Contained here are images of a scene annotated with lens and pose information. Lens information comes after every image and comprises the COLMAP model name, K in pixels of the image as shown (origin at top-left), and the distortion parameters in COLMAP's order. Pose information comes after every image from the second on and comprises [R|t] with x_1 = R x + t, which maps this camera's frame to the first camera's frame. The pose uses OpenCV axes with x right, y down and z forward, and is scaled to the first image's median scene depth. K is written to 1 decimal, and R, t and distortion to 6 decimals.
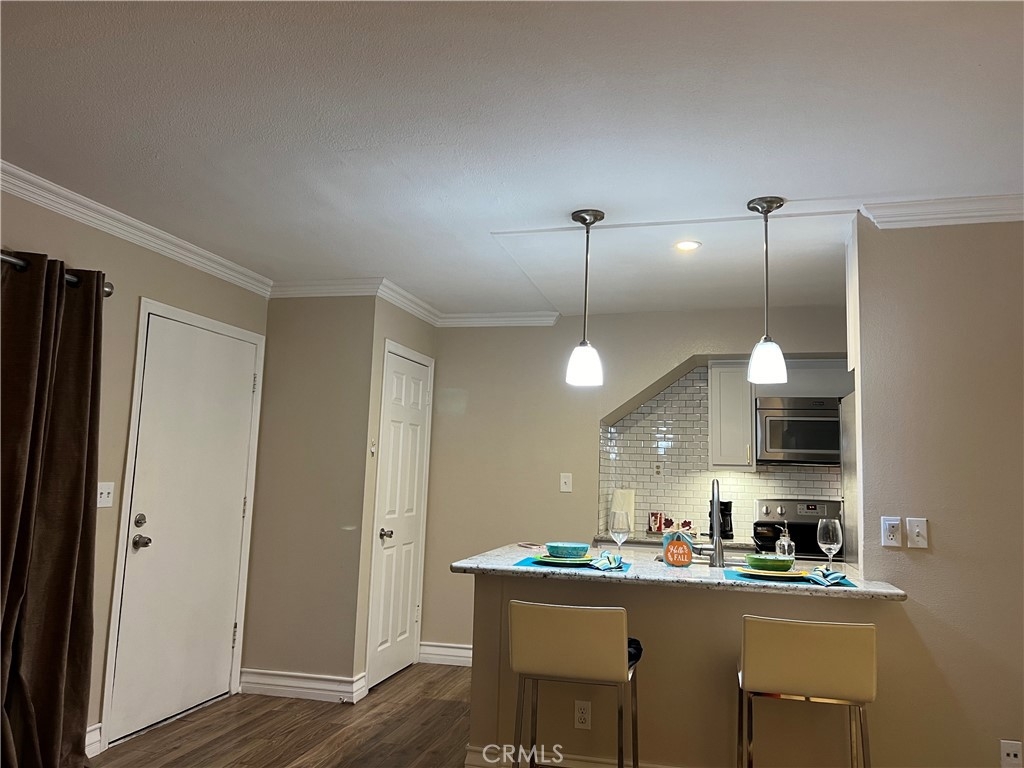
lens RADIAL K [[777.5, 0, 518.2], [0, 777.5, 380.7], [0, 0, 1]] dist [0.045572, -0.051959]
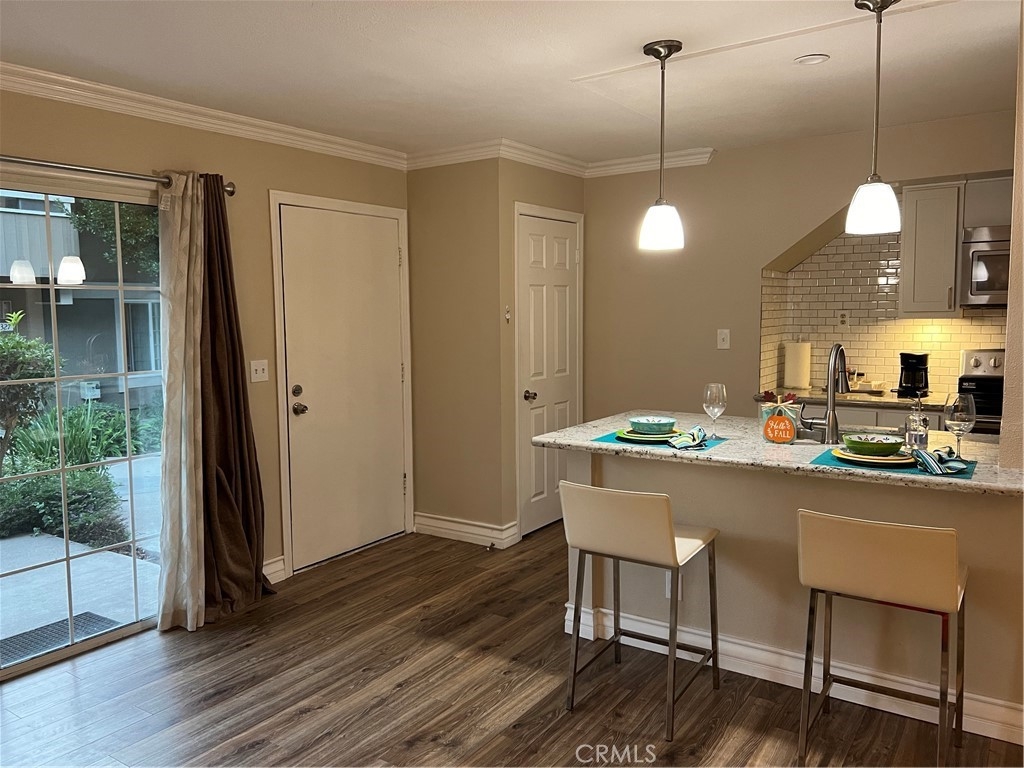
lens RADIAL K [[777.5, 0, 508.6], [0, 777.5, 381.7], [0, 0, 1]] dist [0.045572, -0.051959]
pose [[0.934252, -0.008177, -0.356519, 0.208348], [0.083889, 0.976722, 0.197427, -0.032893], [0.346606, -0.214355, 0.913190, 0.068845]]
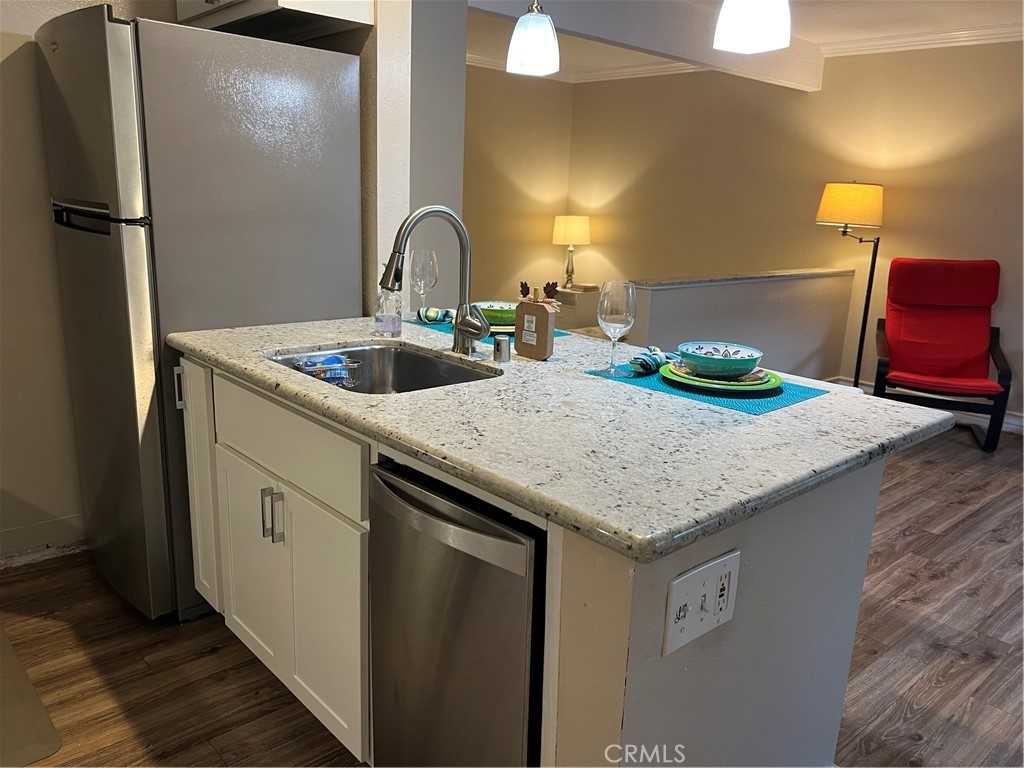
lens RADIAL K [[777.5, 0, 514.1], [0, 777.5, 383.7], [0, 0, 1]] dist [0.045572, -0.051959]
pose [[-0.821030, -0.200390, 0.534560, -0.106013], [-0.137533, 0.978220, 0.155466, 0.146286], [-0.554071, 0.054123, -0.830708, 1.362887]]
